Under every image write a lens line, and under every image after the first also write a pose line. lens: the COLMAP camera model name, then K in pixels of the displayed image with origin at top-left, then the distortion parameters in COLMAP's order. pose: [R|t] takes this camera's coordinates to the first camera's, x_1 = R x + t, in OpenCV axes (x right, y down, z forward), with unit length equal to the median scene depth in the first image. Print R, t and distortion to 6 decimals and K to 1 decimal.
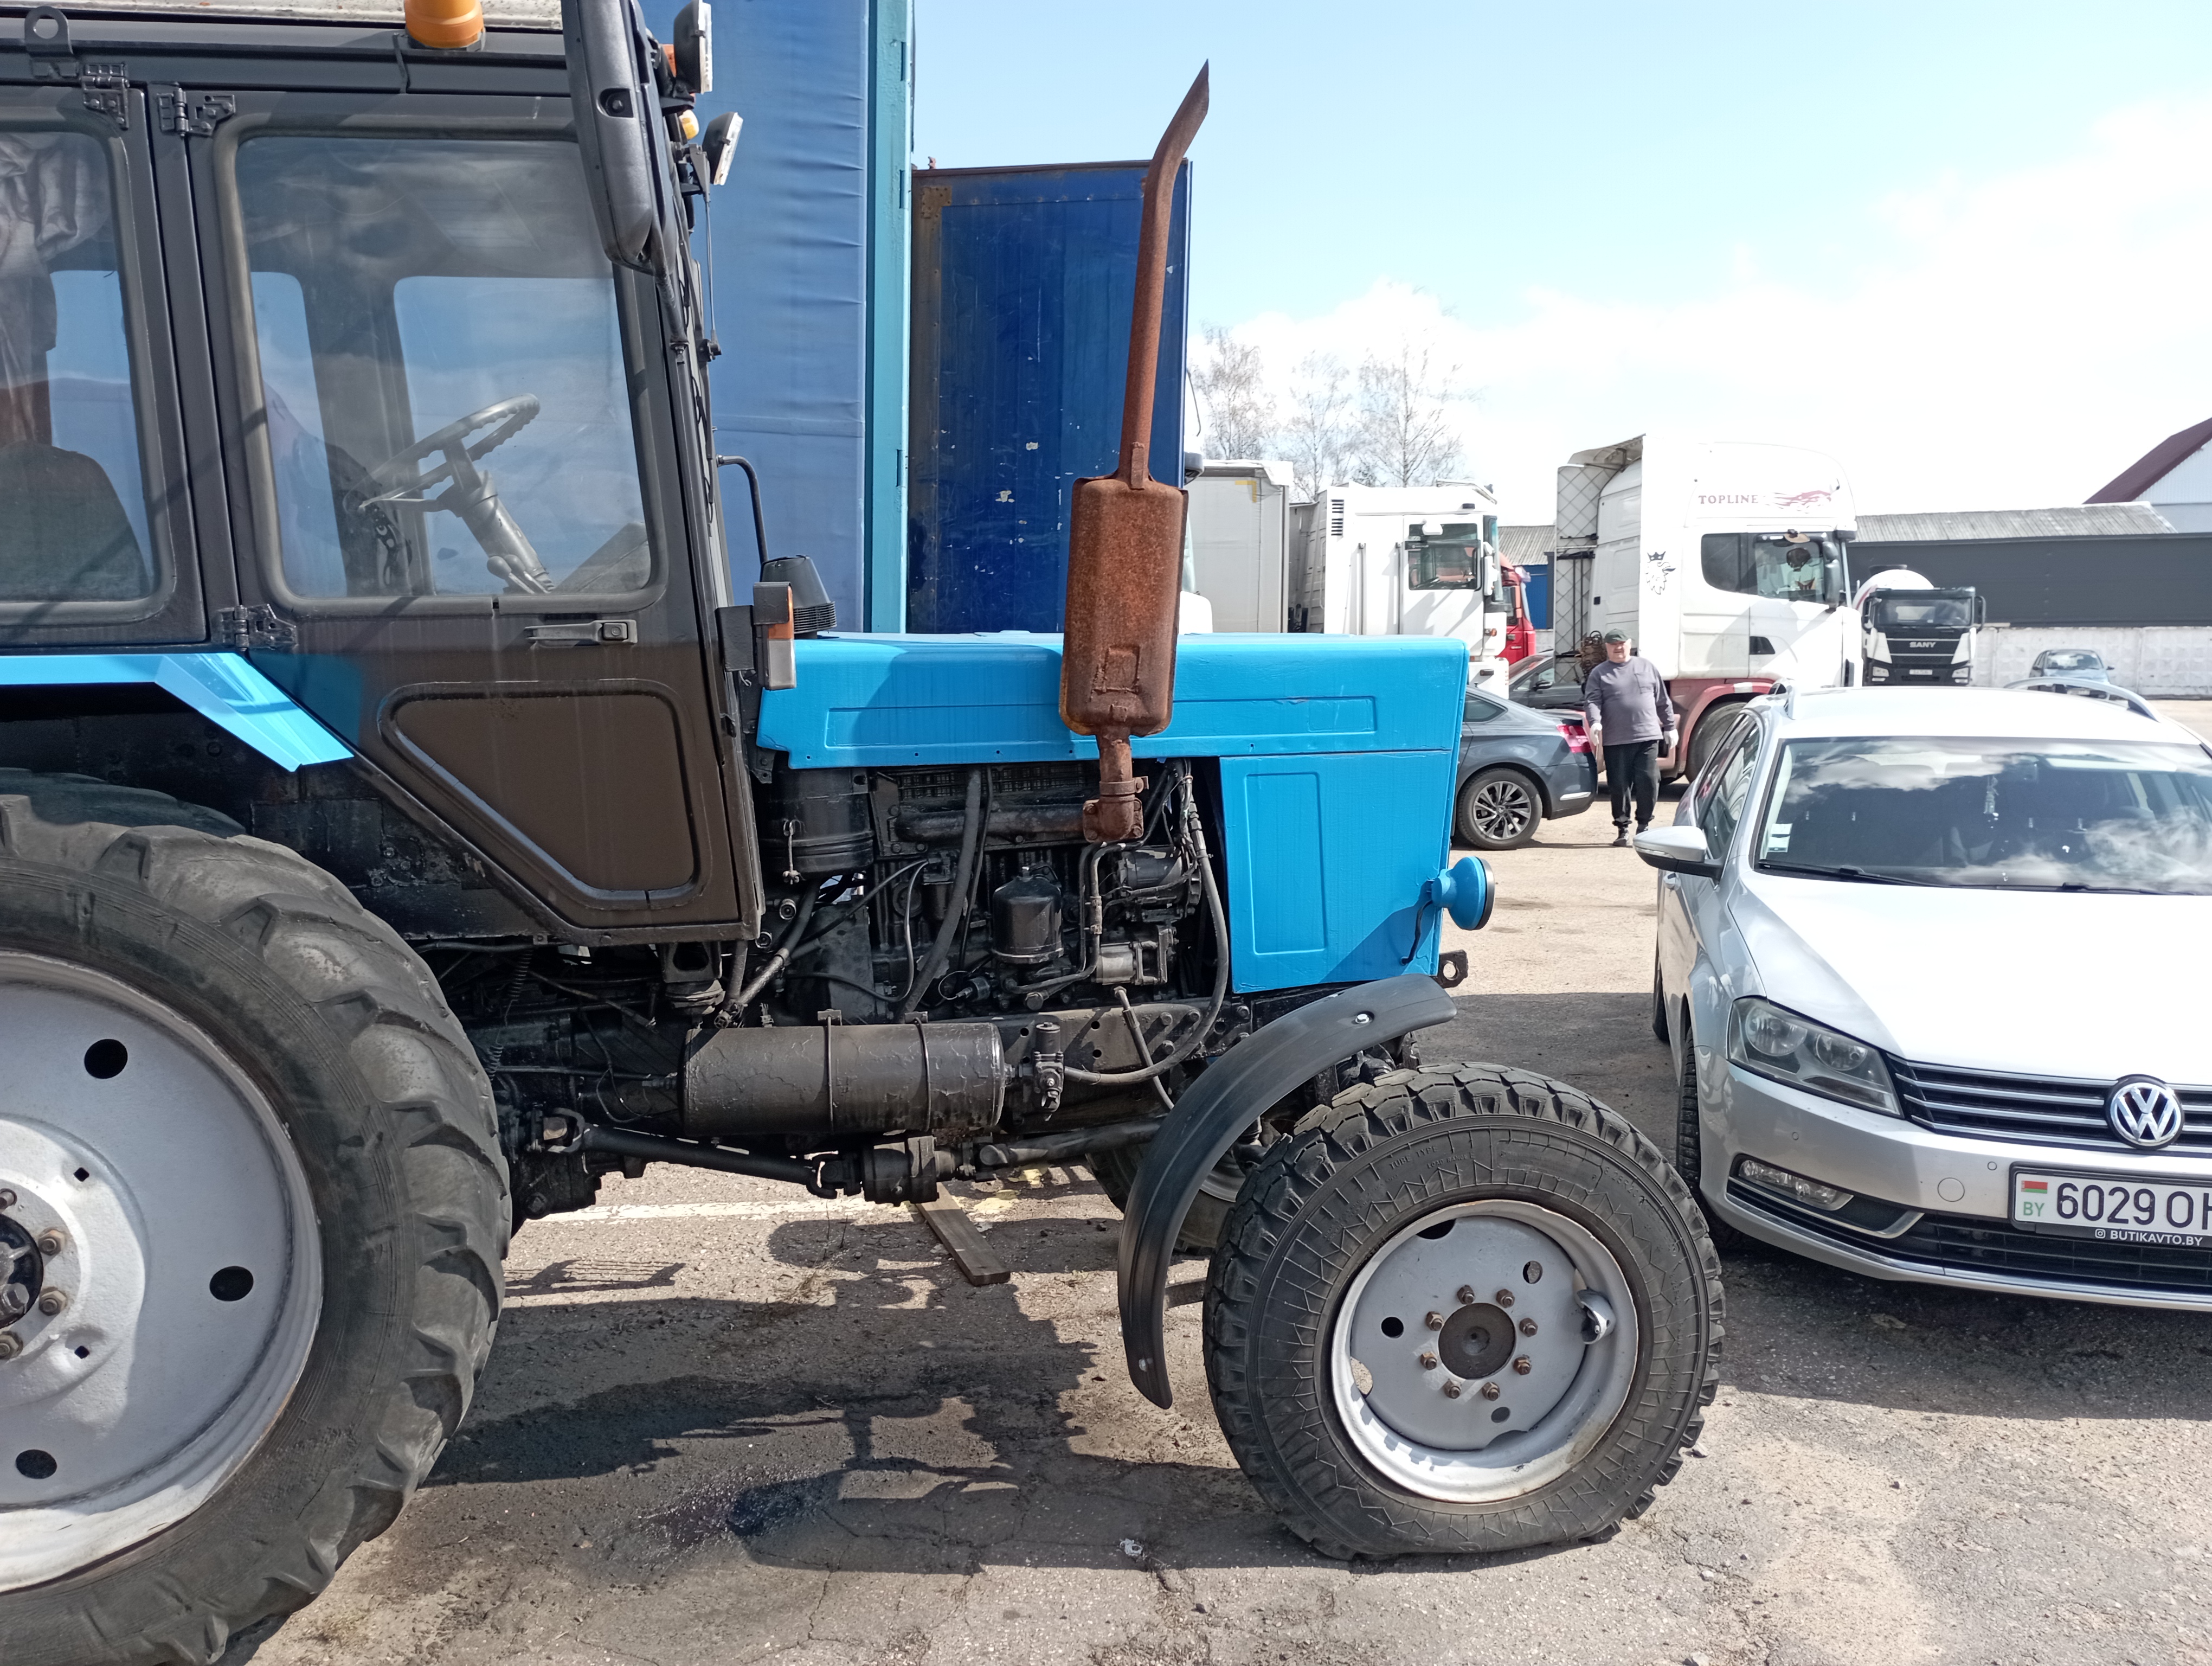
lens RADIAL K [[1843.1, 0, 1079.2], [0, 1843.1, 841.6], [0, 0, 1]] dist [0.110228, -0.179847]
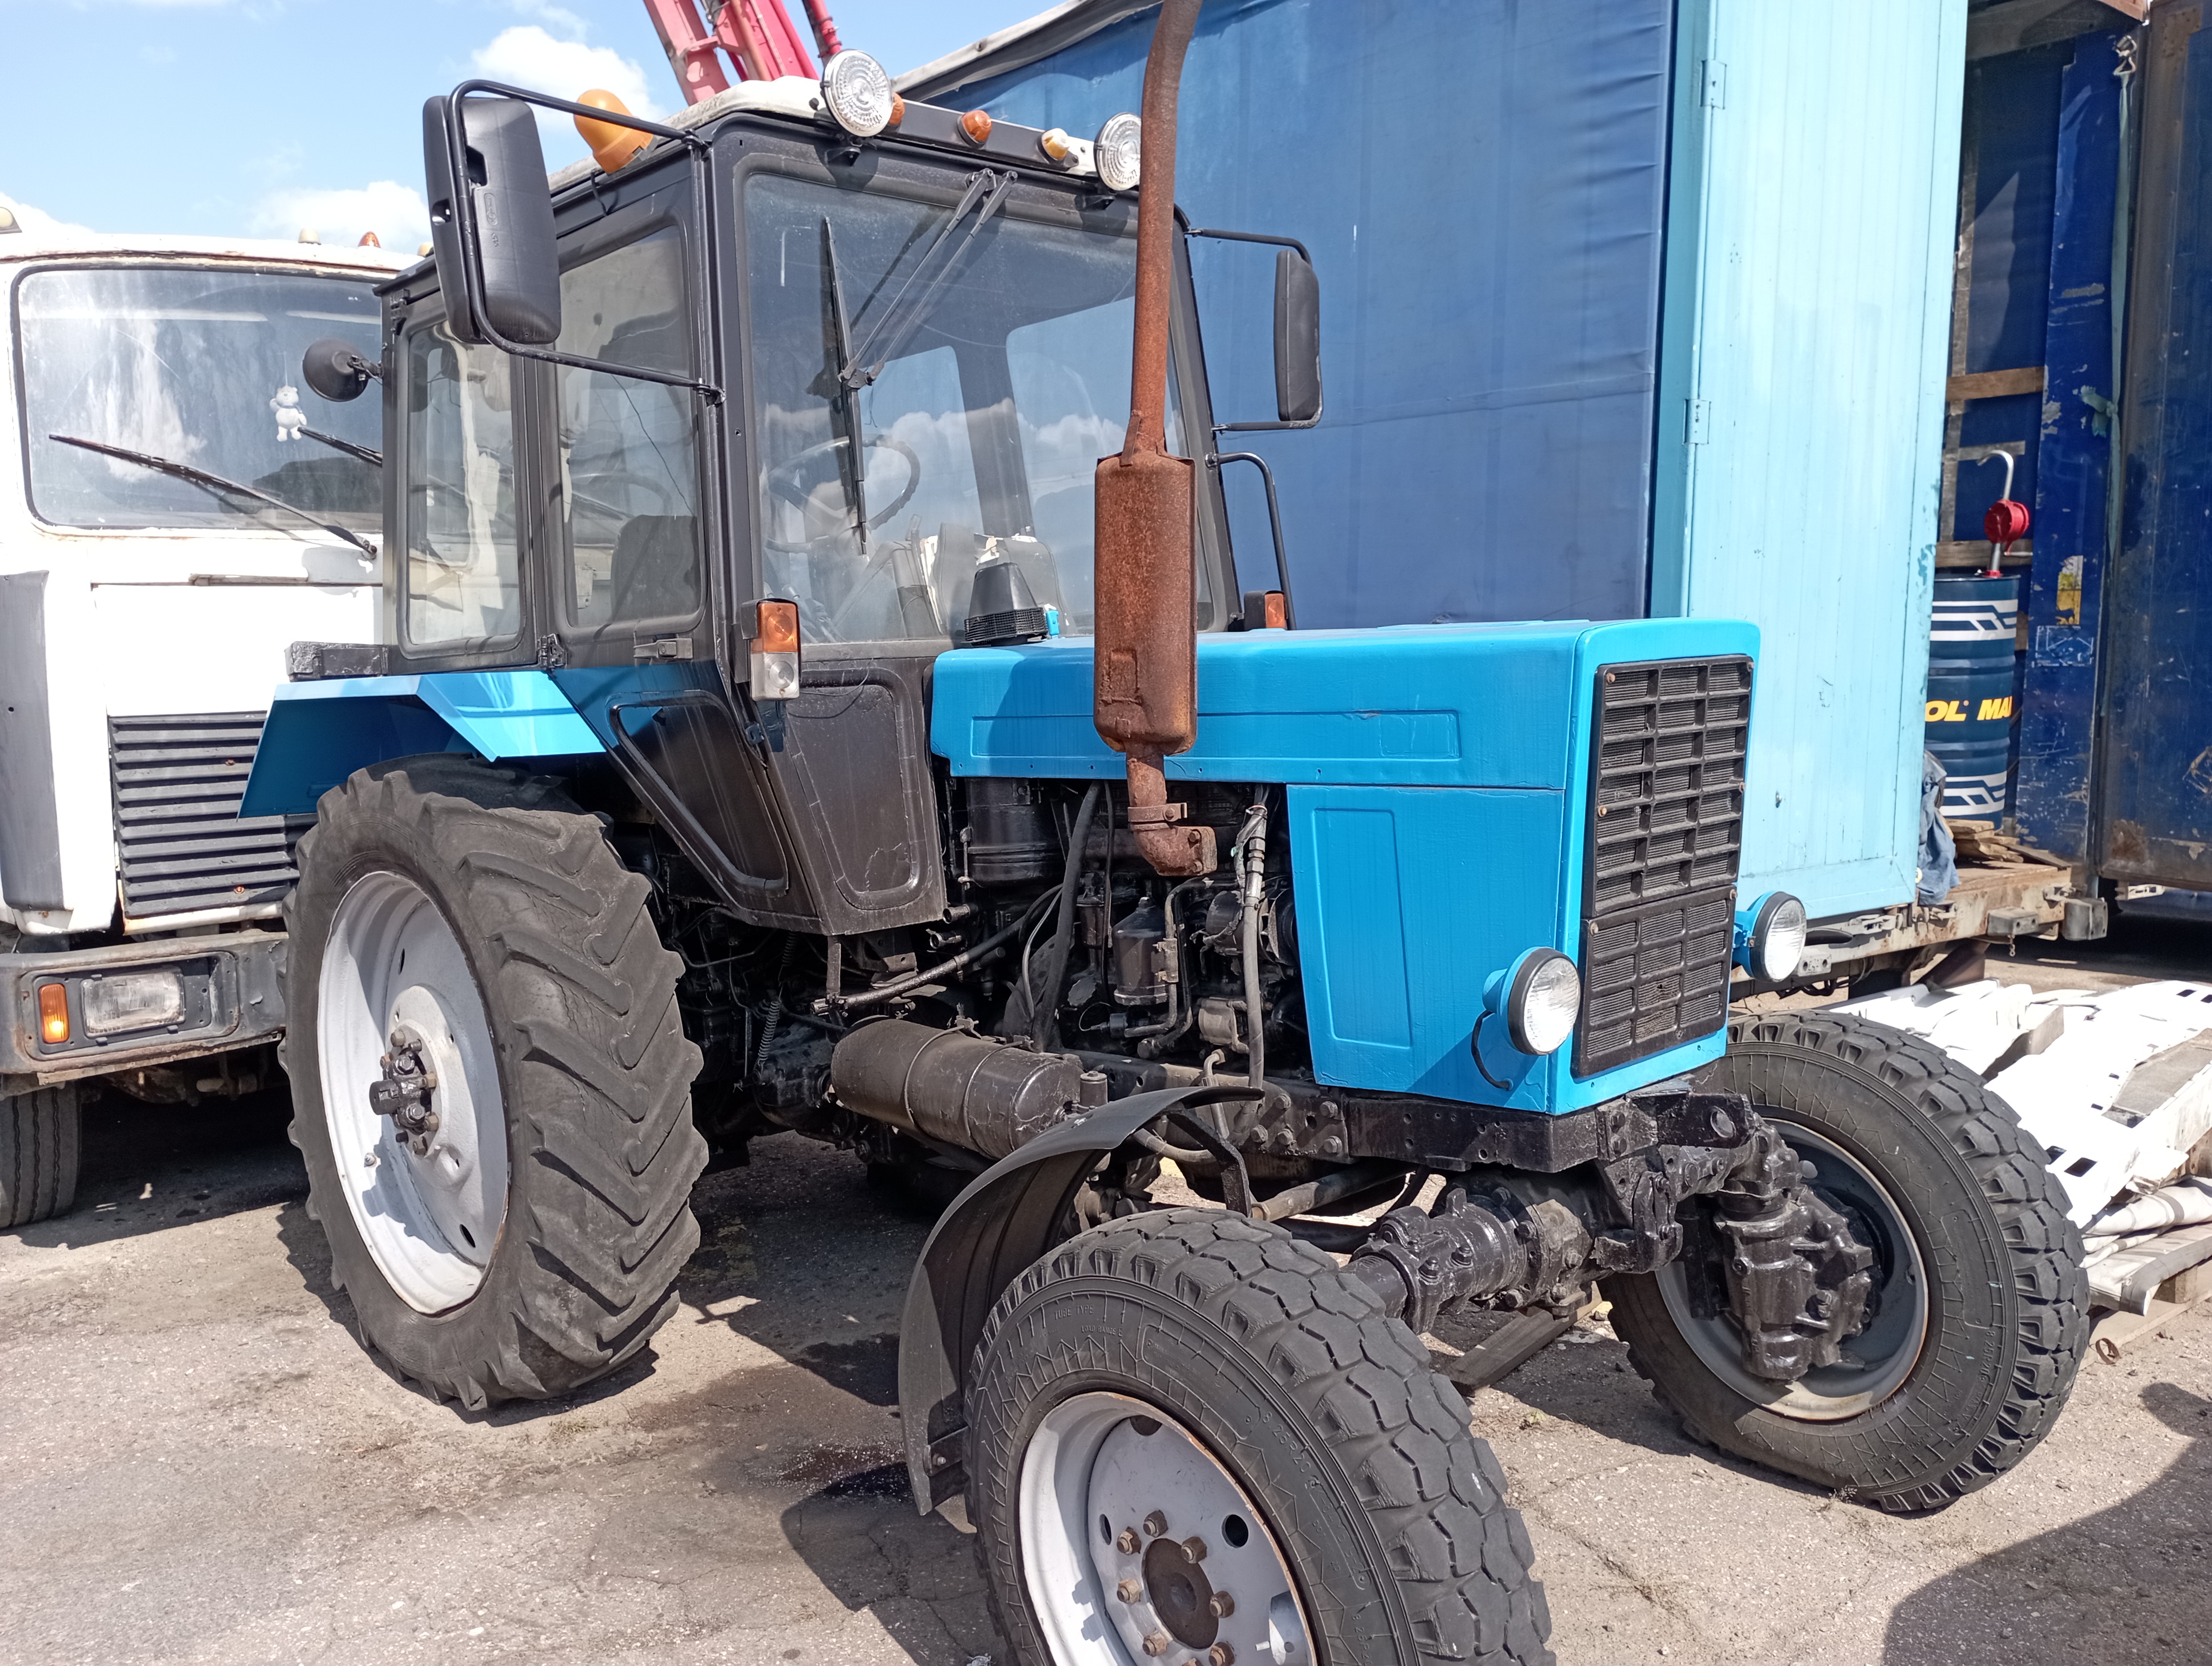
lens RADIAL K [[1804.4, 0, 1106.0], [0, 1804.4, 833.0], [0, 0, 1]] dist [0.107573, -0.144964]
pose [[0.543649, 0.068962, -0.836475, 0.704990], [-0.062376, 0.997182, 0.041671, -0.053433], [0.836992, 0.029521, 0.546419, 0.517199]]
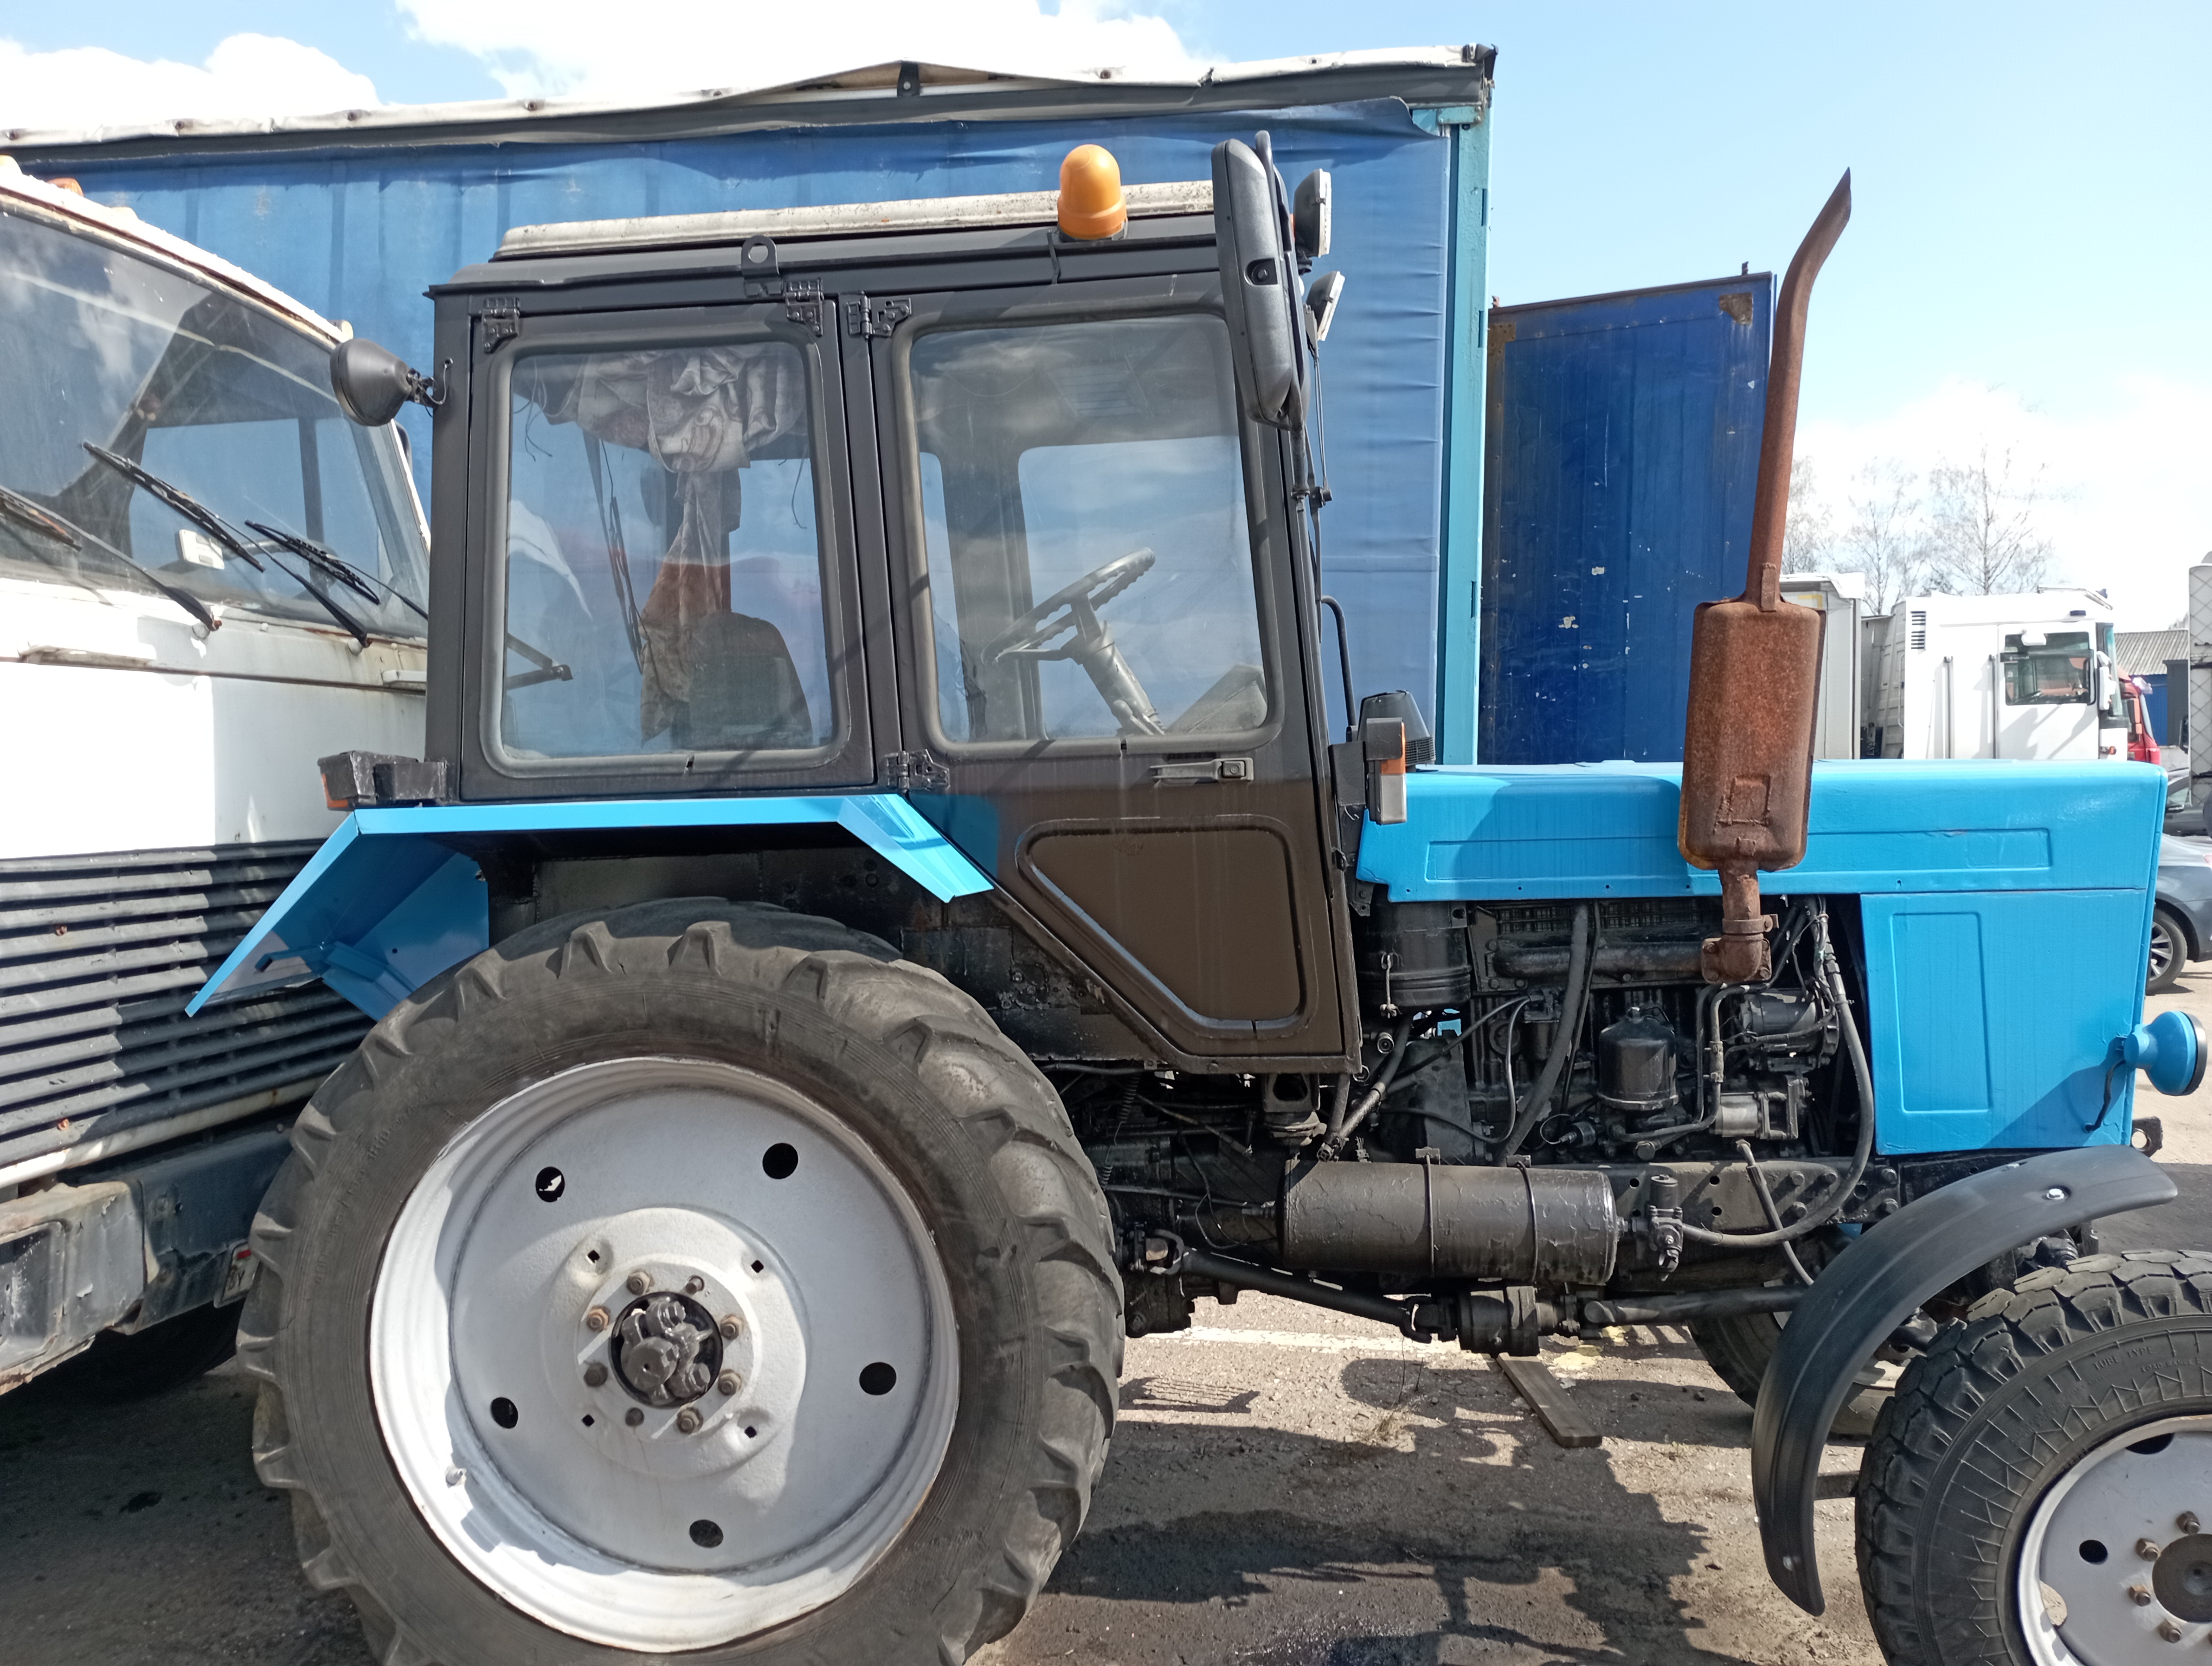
lens RADIAL K [[1810.4, 0, 1043.7], [0, 1810.4, 828.7], [0, 0, 1]] dist [0.076662, -0.082578]
pose [[0.955368, -0.001453, -0.295415, -0.044128], [-0.020543, 0.997241, -0.071339, -0.004944], [0.294703, 0.074224, 0.952702, 0.006883]]
